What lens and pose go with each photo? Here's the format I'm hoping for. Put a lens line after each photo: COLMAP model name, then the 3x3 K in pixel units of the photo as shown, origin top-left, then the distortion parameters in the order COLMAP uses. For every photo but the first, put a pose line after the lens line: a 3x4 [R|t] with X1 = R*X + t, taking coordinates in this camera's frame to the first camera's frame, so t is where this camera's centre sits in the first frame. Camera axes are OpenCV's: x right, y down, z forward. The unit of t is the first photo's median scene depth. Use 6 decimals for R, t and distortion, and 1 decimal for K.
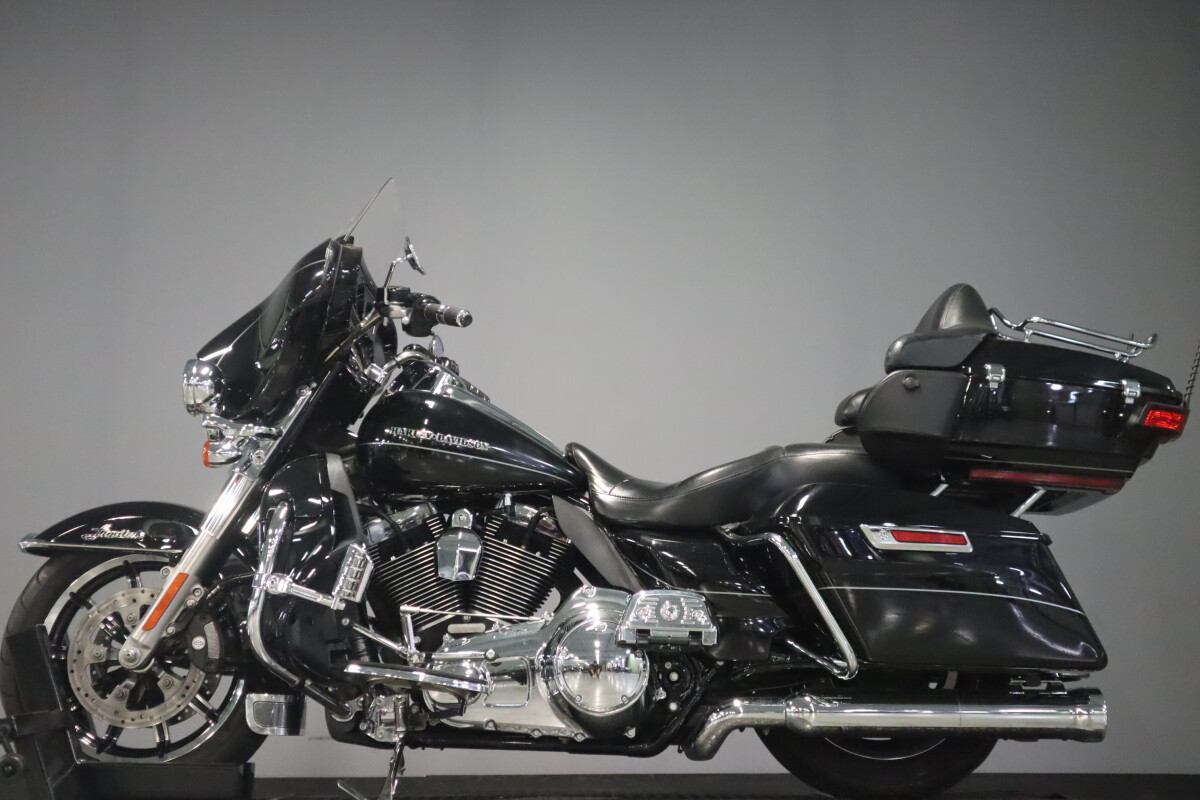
lens RADIAL K [[1637.1, 0, 600.0], [0, 1637.1, 400.0], [0, 0, 1]] dist [0.013830, 0.093665]
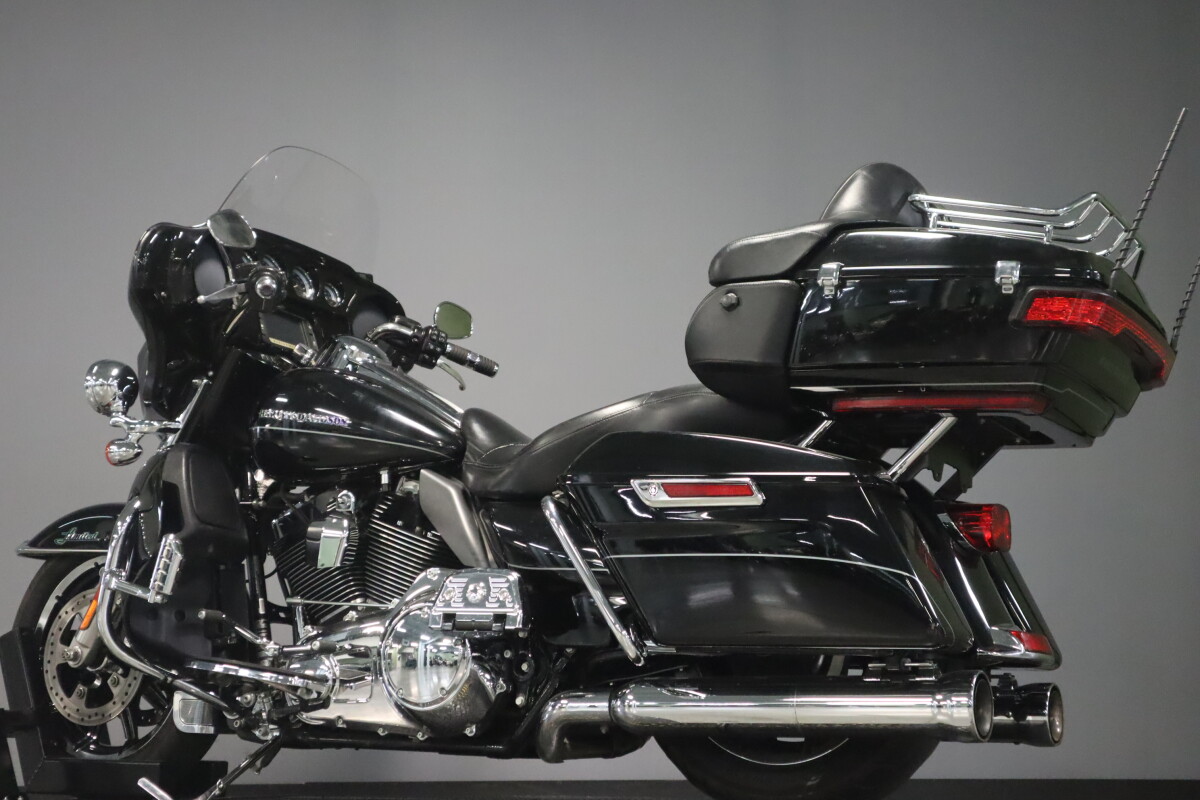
lens RADIAL K [[1833.1, 0, 600.0], [0, 1833.1, 400.0], [0, 0, 1]] dist [0.024373, -0.046298]
pose [[0.862745, -0.088848, -0.497773, 0.573938], [0.092420, 0.995566, -0.017517, 0.047759], [0.497122, -0.030892, 0.867131, 0.175605]]
